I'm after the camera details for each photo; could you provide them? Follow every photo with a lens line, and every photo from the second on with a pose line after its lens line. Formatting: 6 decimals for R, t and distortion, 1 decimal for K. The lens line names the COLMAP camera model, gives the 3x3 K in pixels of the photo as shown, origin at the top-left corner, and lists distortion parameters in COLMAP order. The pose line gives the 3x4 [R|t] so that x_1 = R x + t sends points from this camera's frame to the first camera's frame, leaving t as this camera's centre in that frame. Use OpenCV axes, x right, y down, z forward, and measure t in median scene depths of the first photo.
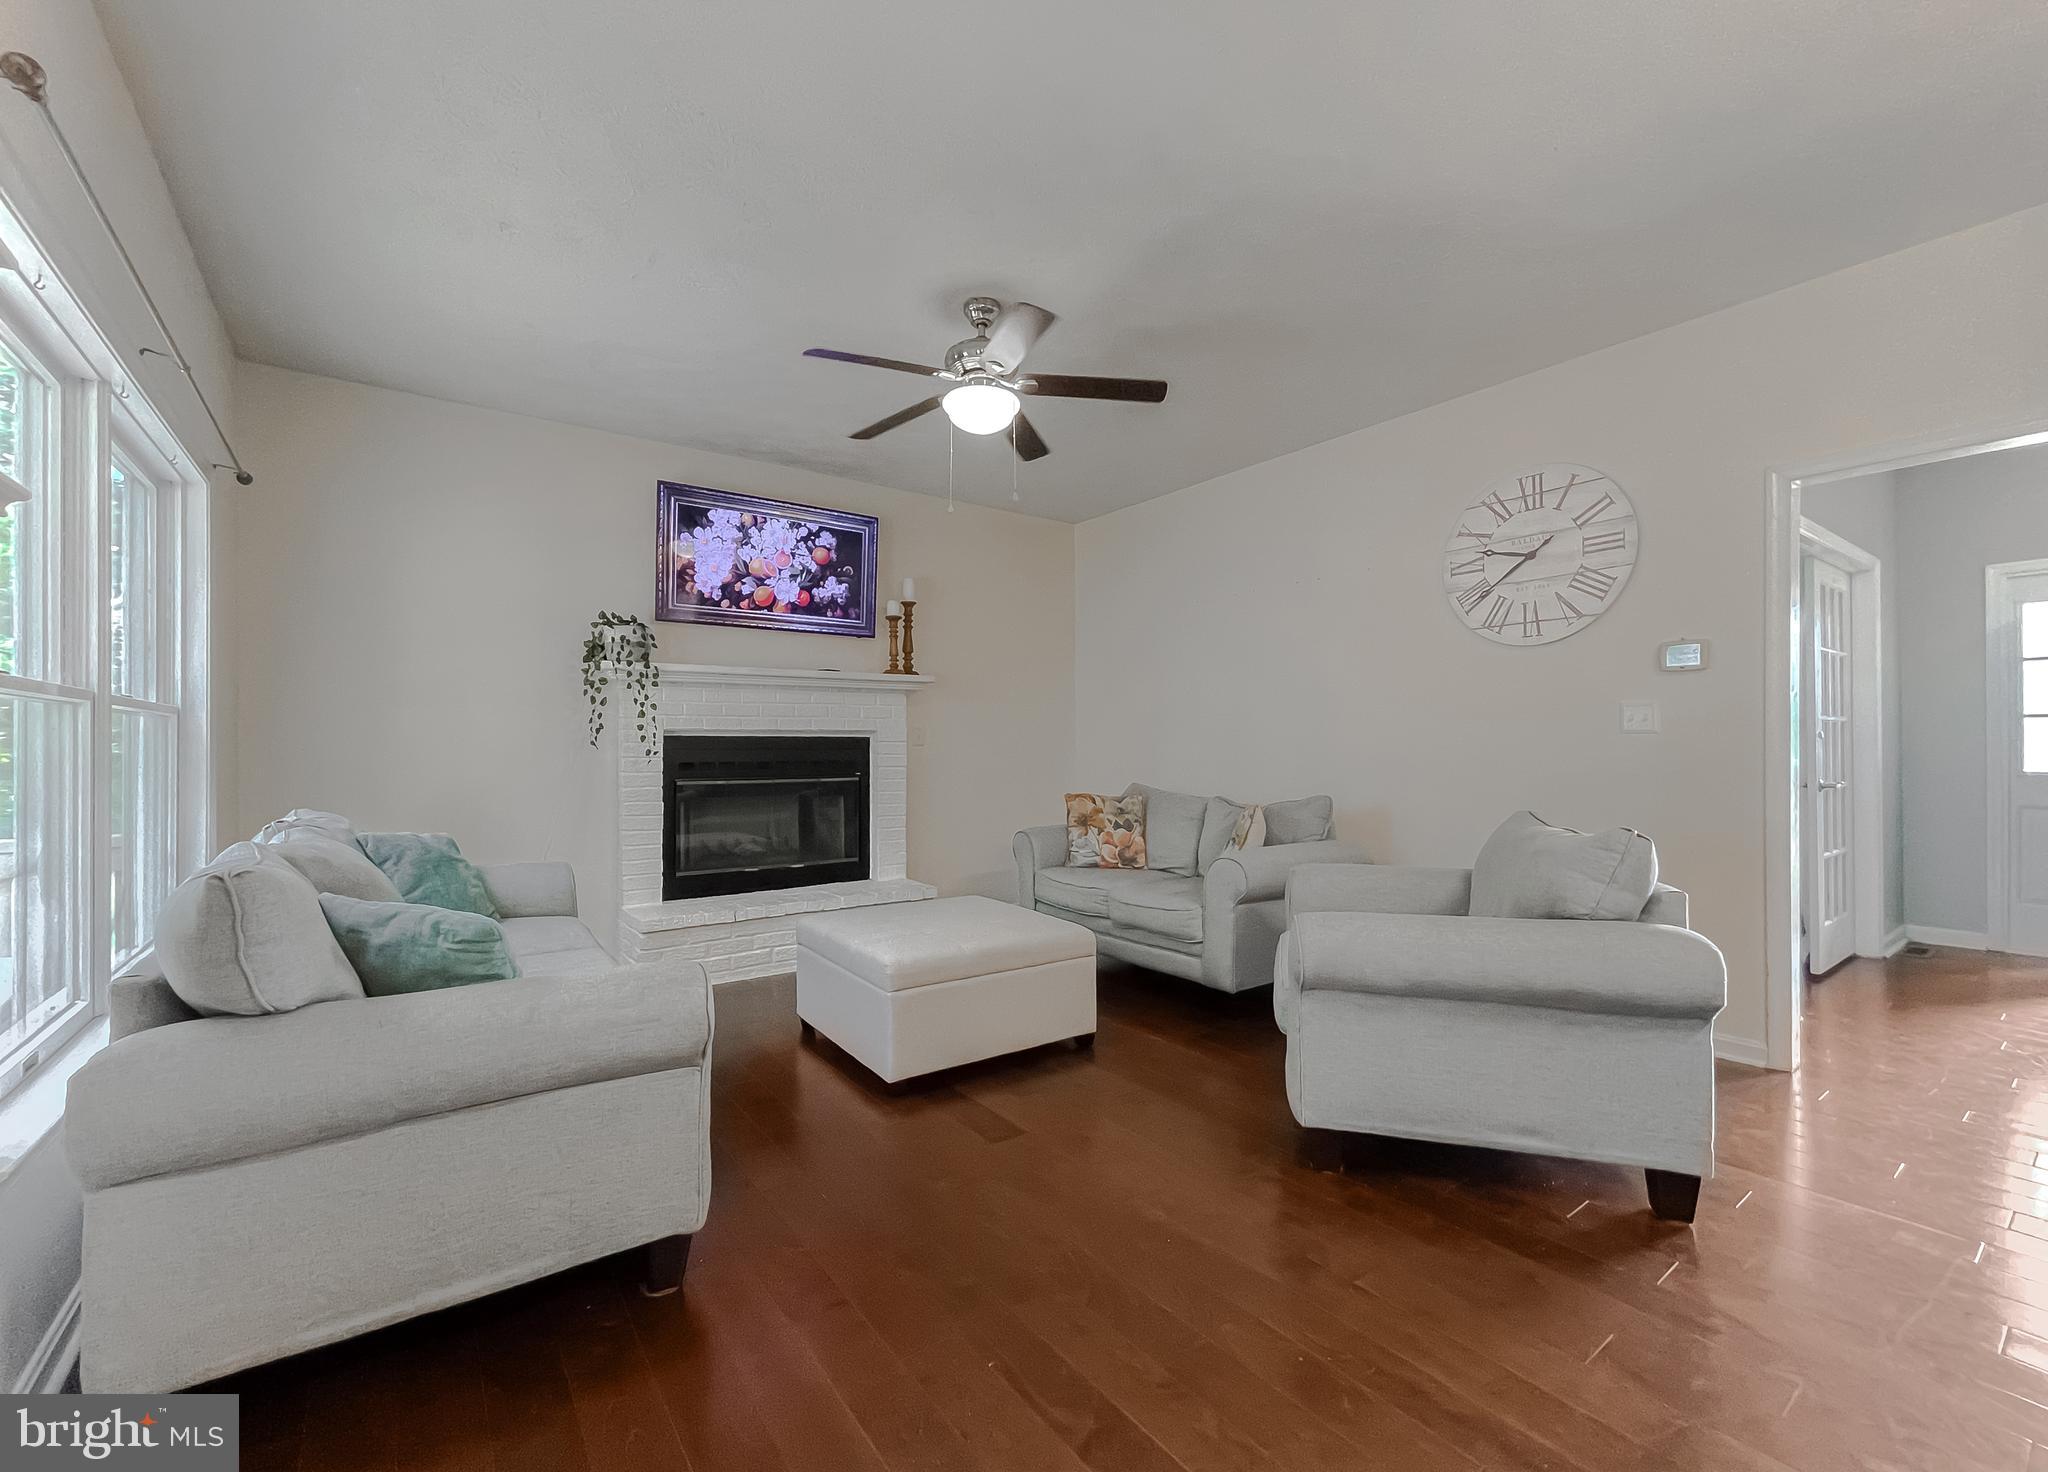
lens RADIAL K [[858.5, 0, 1024.6], [0, 858.5, 745.7], [0, 0, 1]] dist [0.001266, -0.000016]
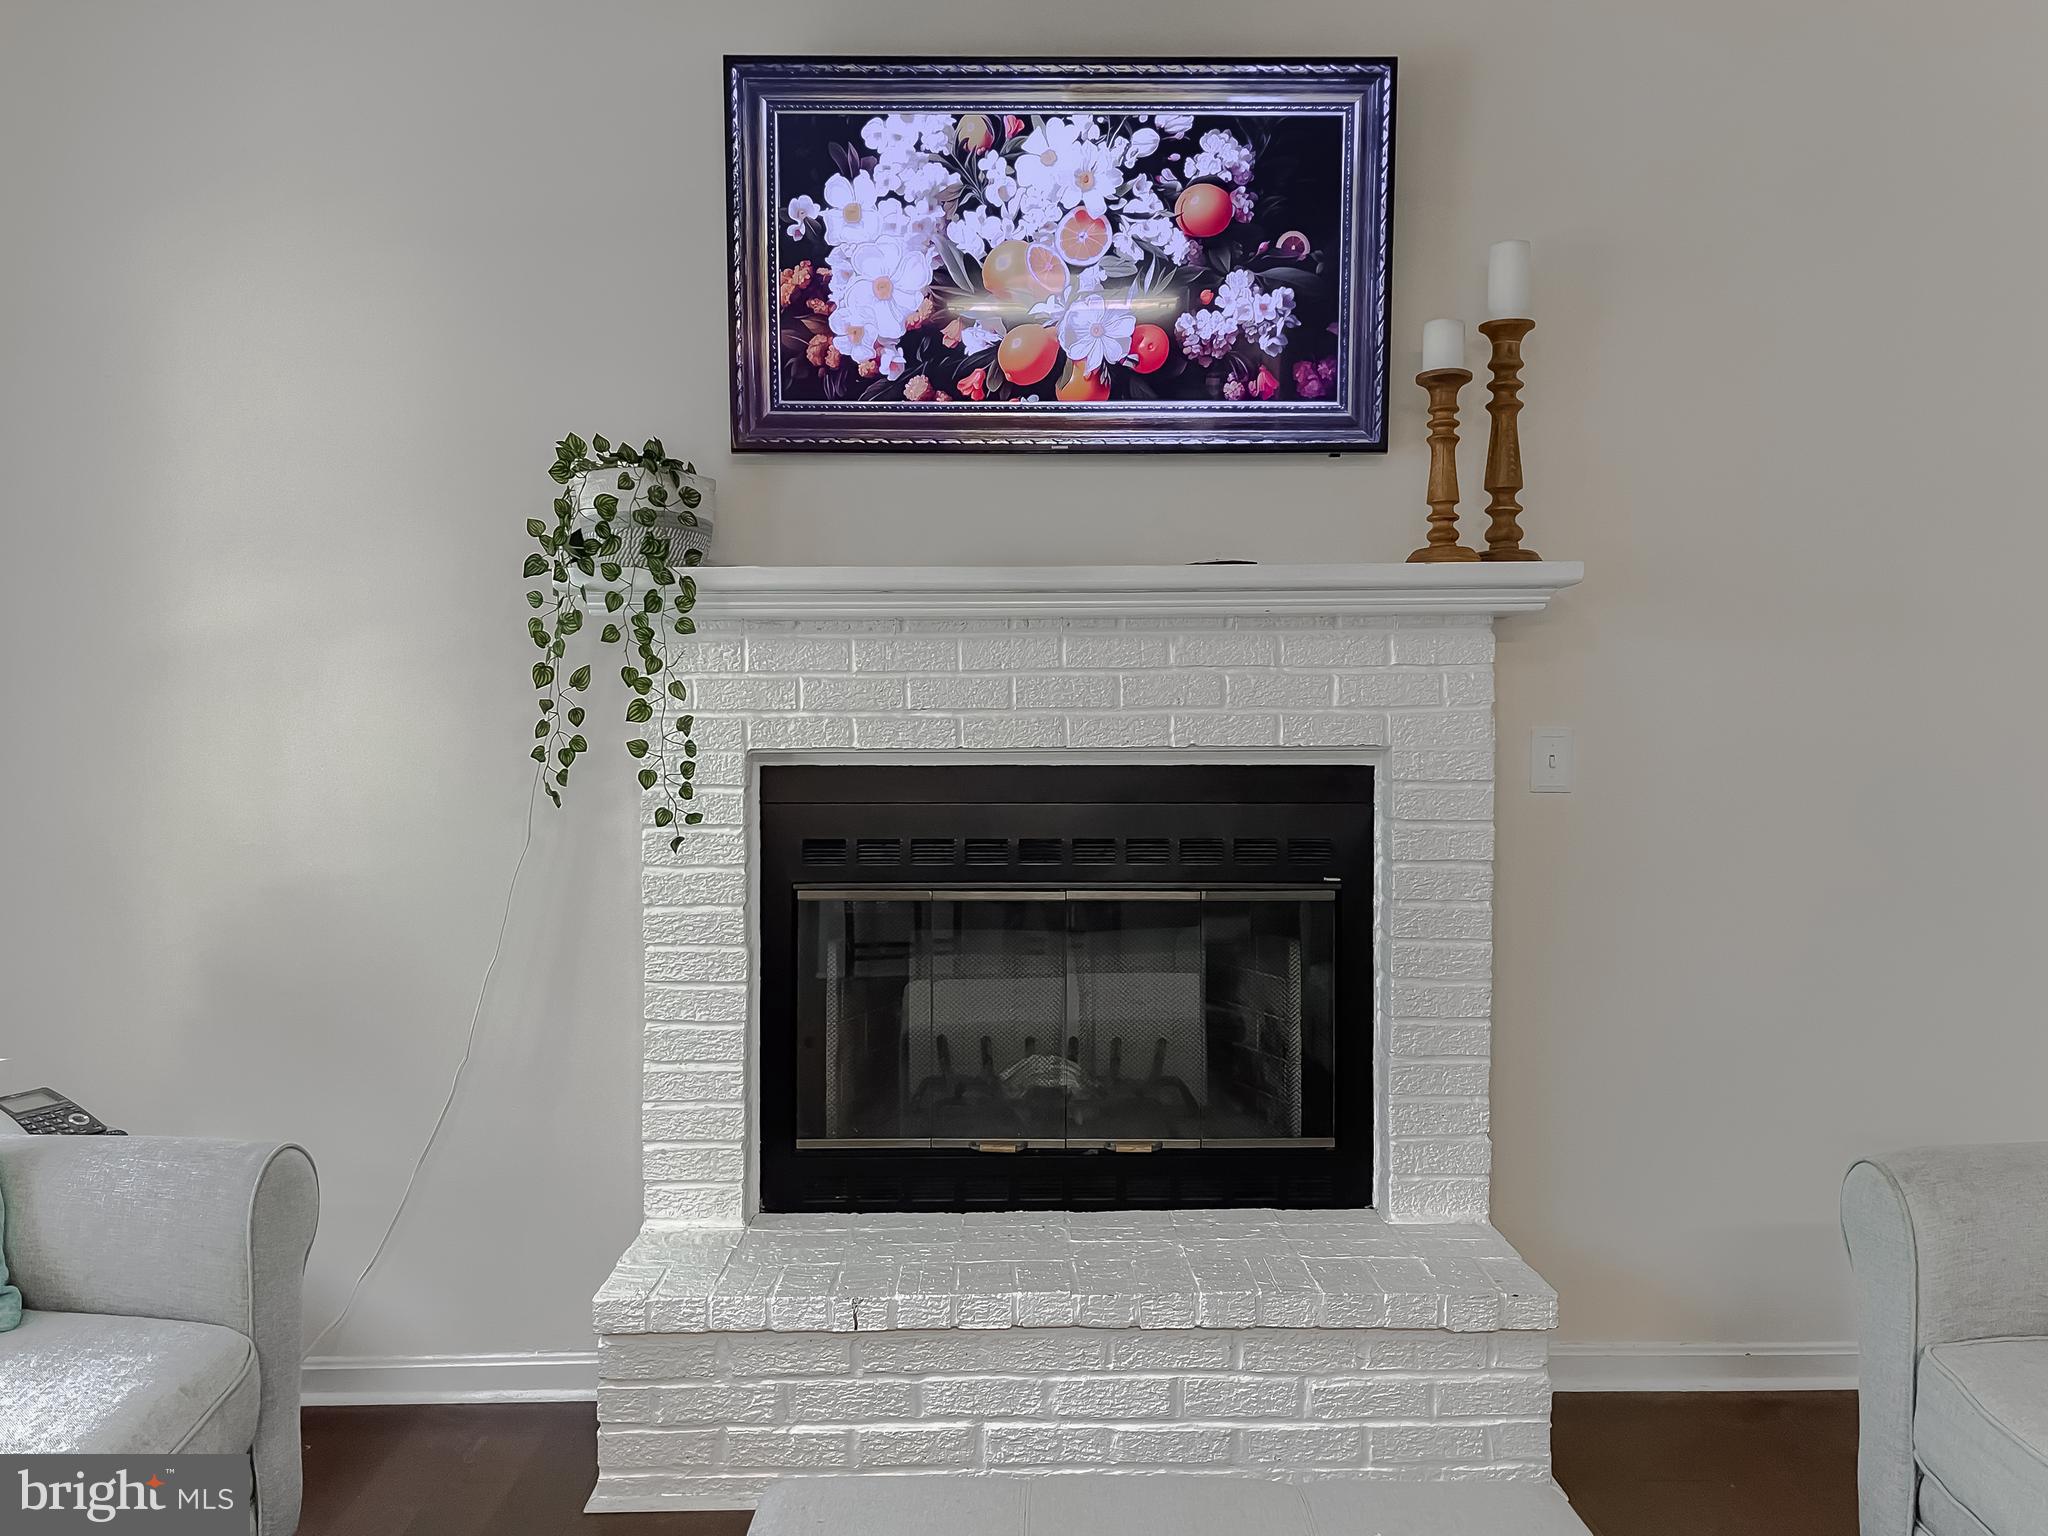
lens RADIAL K [[1624.7, 0, 1024.0], [0, 1624.7, 768.0], [0, 0, 1]] dist [0.029481, -0.000697]
pose [[0.814367, 0.013975, -0.580181, 0.072838], [-0.001022, 0.999743, 0.022647, -0.025779], [0.580349, -0.017850, 0.814172, 0.485320]]
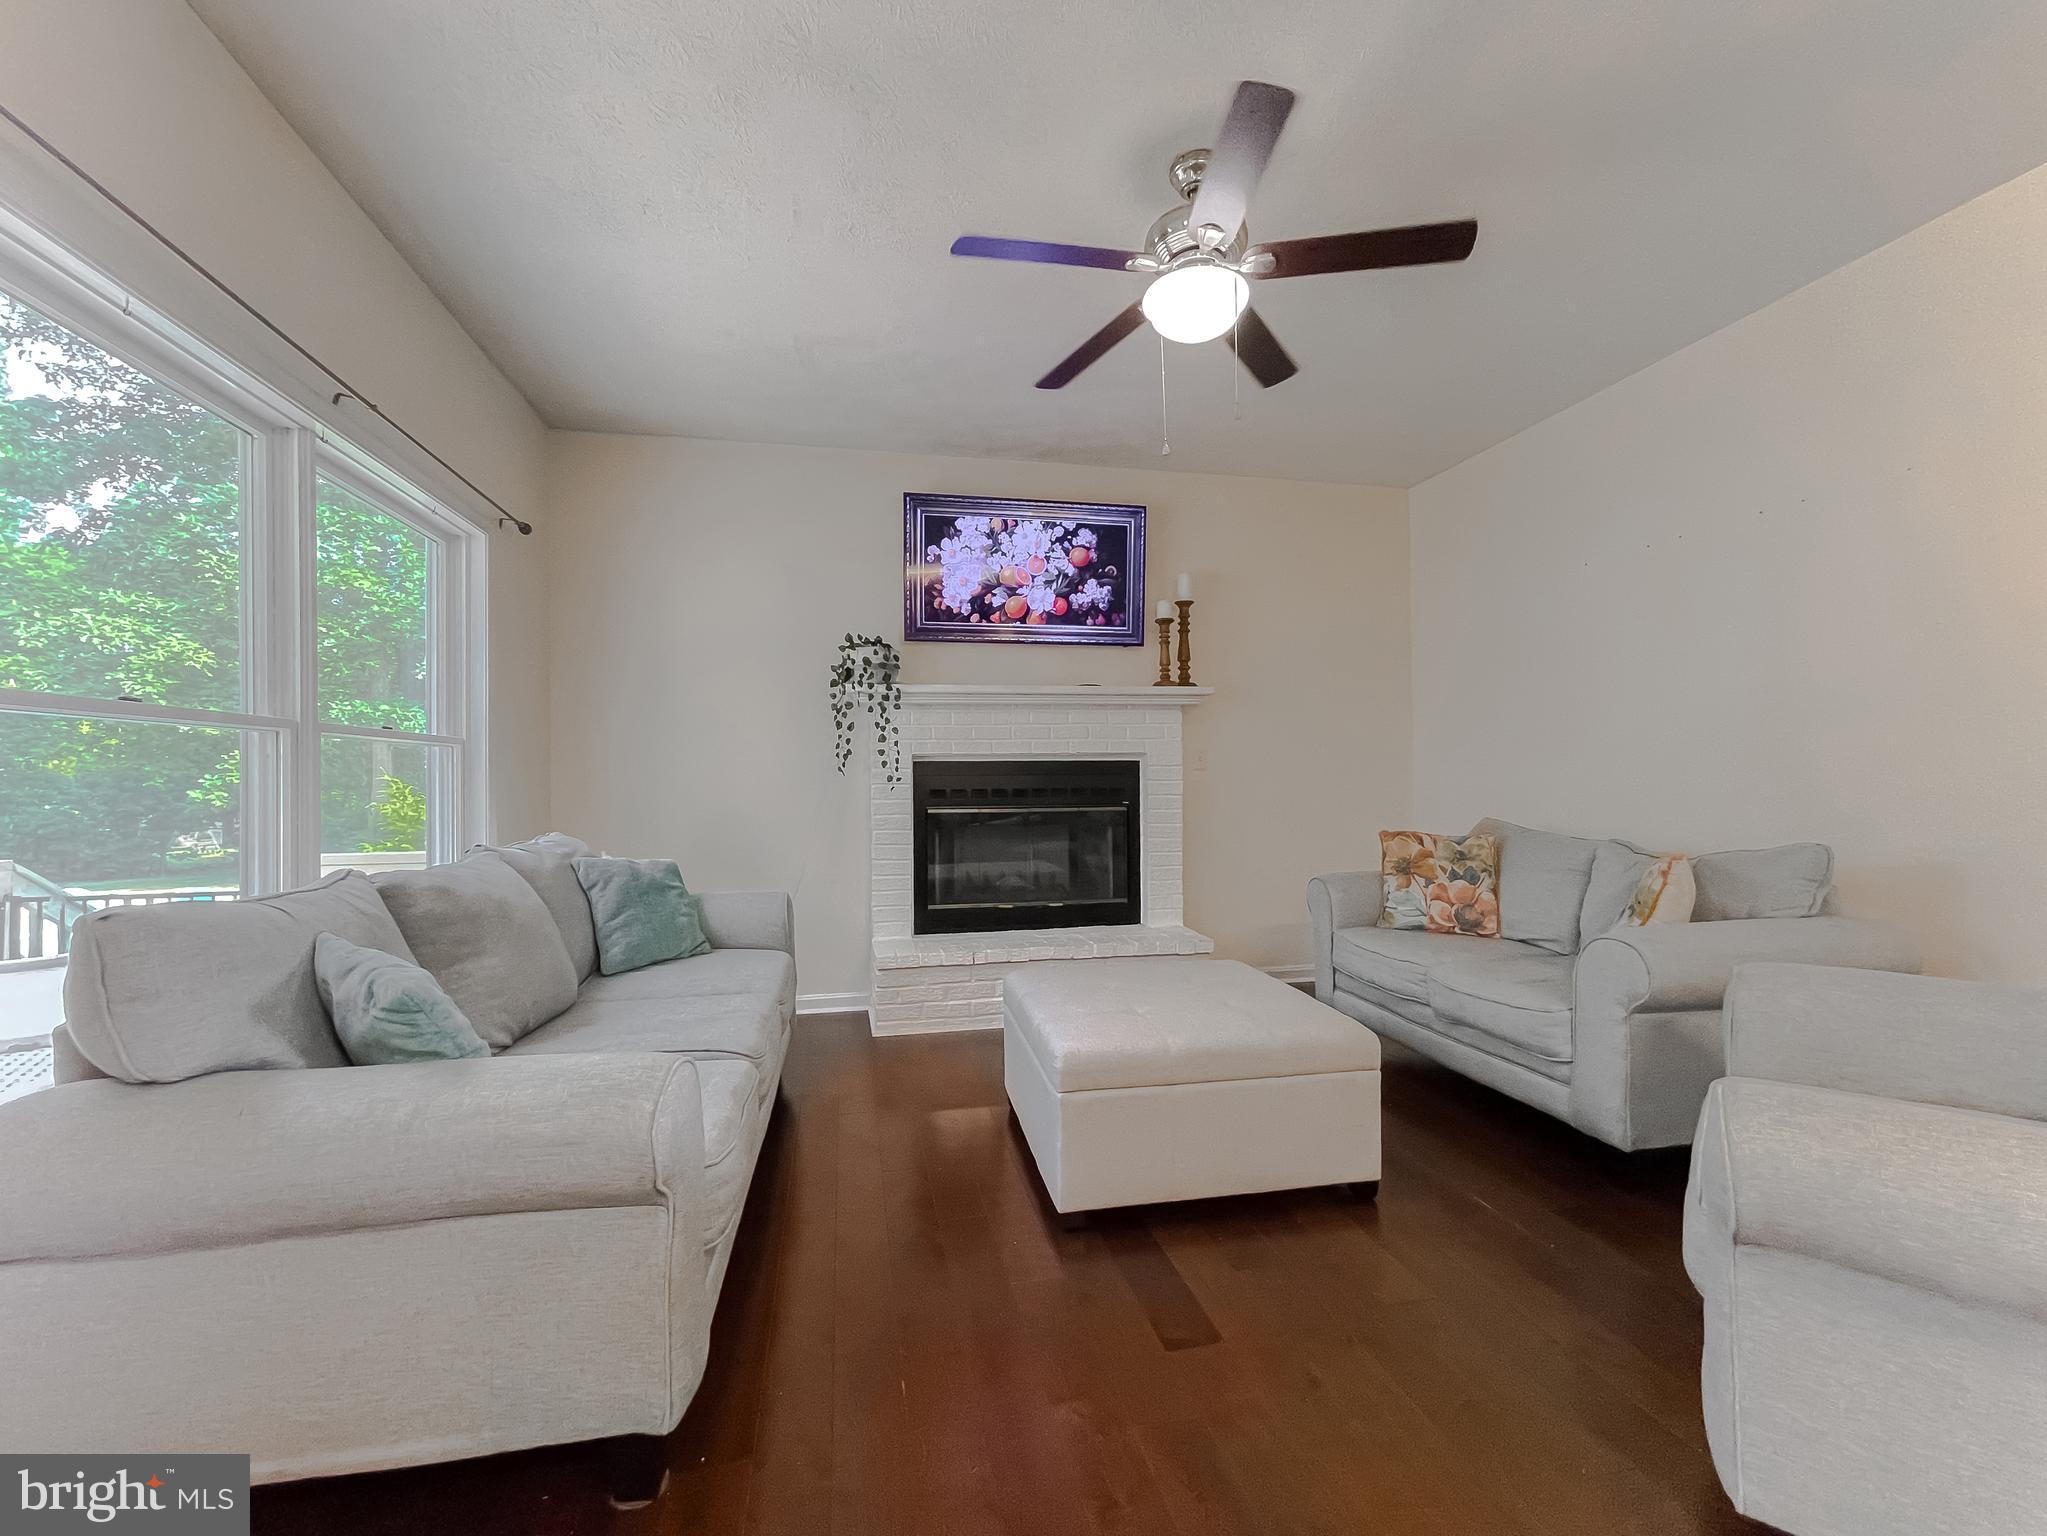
lens RADIAL K [[850.9, 0, 1016.9], [0, 850.9, 777.0], [0, 0, 1]] dist [-0.000898, 0.000019]
pose [[0.908802, -0.004712, -0.417201, 0.074689], [0.006012, 0.999980, 0.001802, 0.004692], [0.417184, -0.004146, 0.908812, 0.184731]]
